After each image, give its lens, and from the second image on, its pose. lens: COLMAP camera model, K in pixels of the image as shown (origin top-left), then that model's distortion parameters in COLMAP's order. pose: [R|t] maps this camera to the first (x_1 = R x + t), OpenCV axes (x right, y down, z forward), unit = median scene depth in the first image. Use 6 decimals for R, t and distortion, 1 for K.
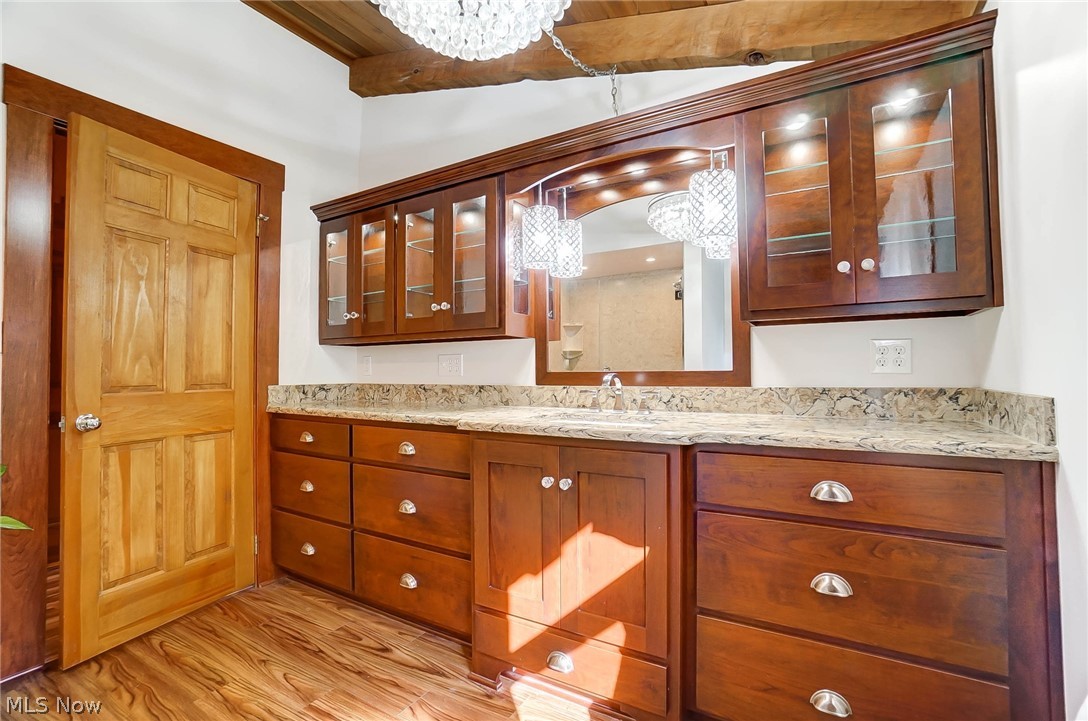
lens RADIAL K [[486.4, 0, 545.4], [0, 486.4, 359.7], [0, 0, 1]] dist [-0.059108, 0.019919]
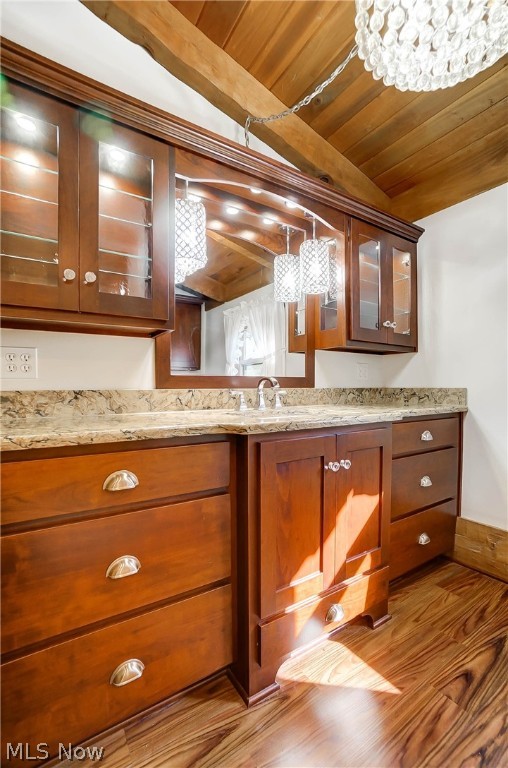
lens RADIAL K [[343.4, 0, 254.8], [0, 343.4, 390.6], [0, 0, 1]] dist [-0.059108, 0.019919]
pose [[0.433190, -0.002374, 0.901299, -0.655795], [-0.021724, 0.999679, 0.013074, 0.051738], [-0.901041, -0.025244, 0.432999, 0.661341]]
